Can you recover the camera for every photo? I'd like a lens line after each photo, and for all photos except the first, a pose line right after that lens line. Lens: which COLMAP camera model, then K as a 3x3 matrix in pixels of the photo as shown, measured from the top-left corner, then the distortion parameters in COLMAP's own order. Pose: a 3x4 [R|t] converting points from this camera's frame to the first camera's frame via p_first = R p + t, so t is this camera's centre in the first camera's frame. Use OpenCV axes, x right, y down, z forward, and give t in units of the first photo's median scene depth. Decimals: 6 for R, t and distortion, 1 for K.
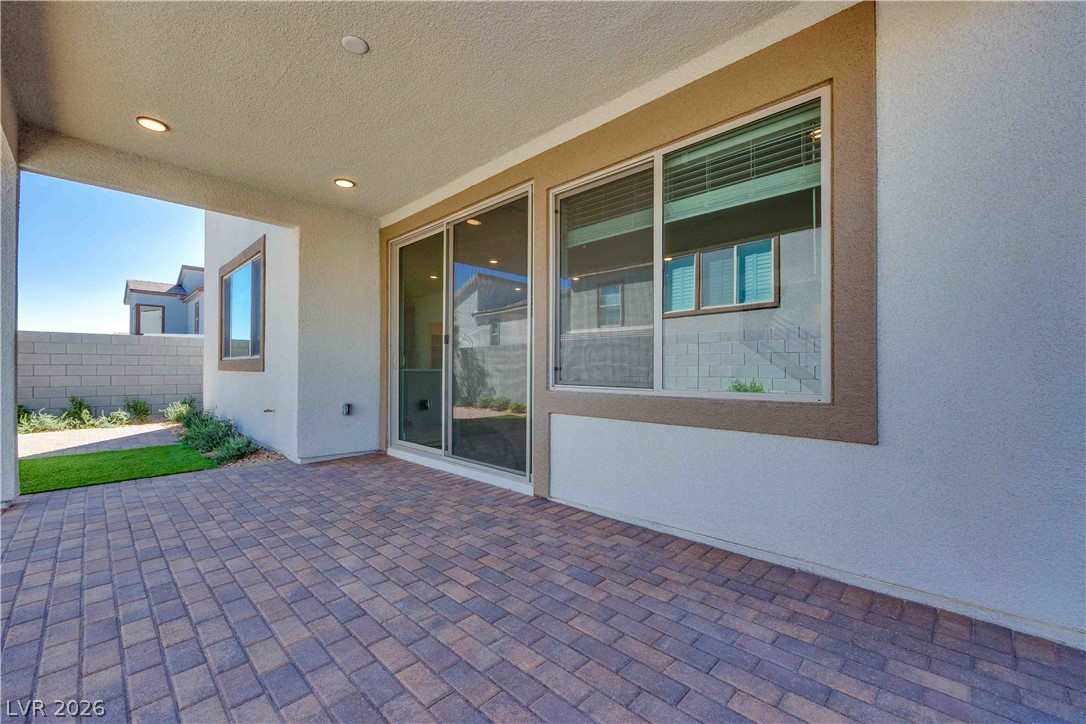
lens RADIAL K [[442.8, 0, 516.1], [0, 442.8, 360.4], [0, 0, 1]] dist [-0.000525, 0.000089]
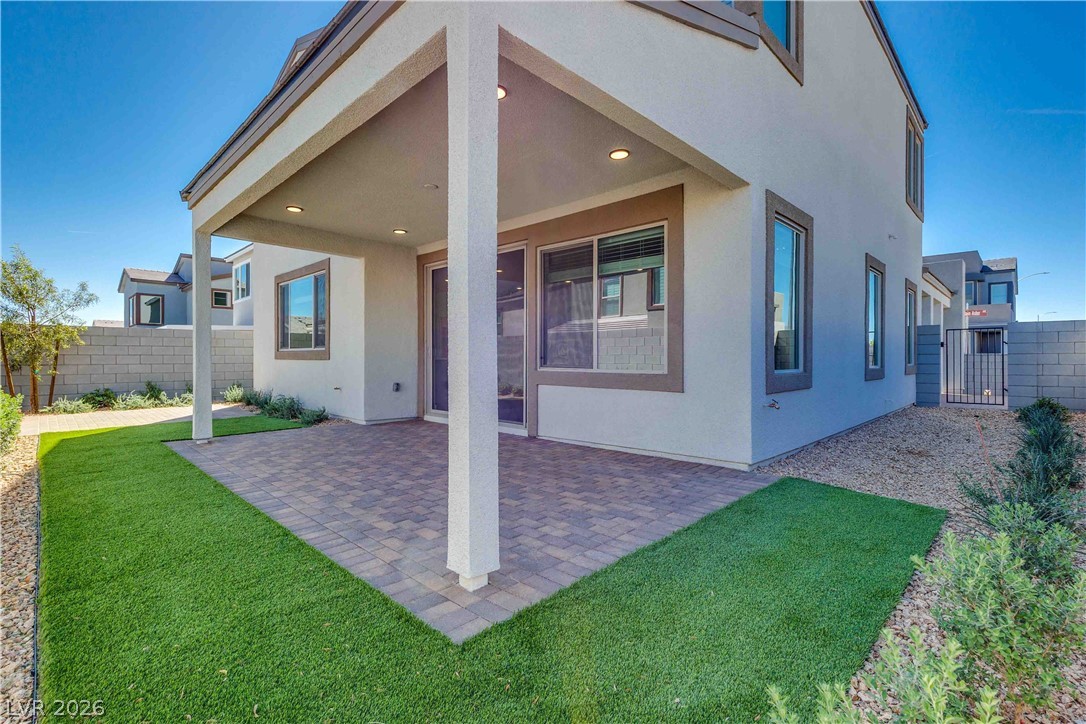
lens RADIAL K [[505.5, 0, 547.2], [0, 505.5, 357.0], [0, 0, 1]] dist [-0.004587, -0.000467]
pose [[0.998556, -0.002164, 0.053685, 0.008043], [0.001202, 0.999838, 0.017943, -0.011216], [-0.053715, -0.017853, 0.998397, -0.590600]]
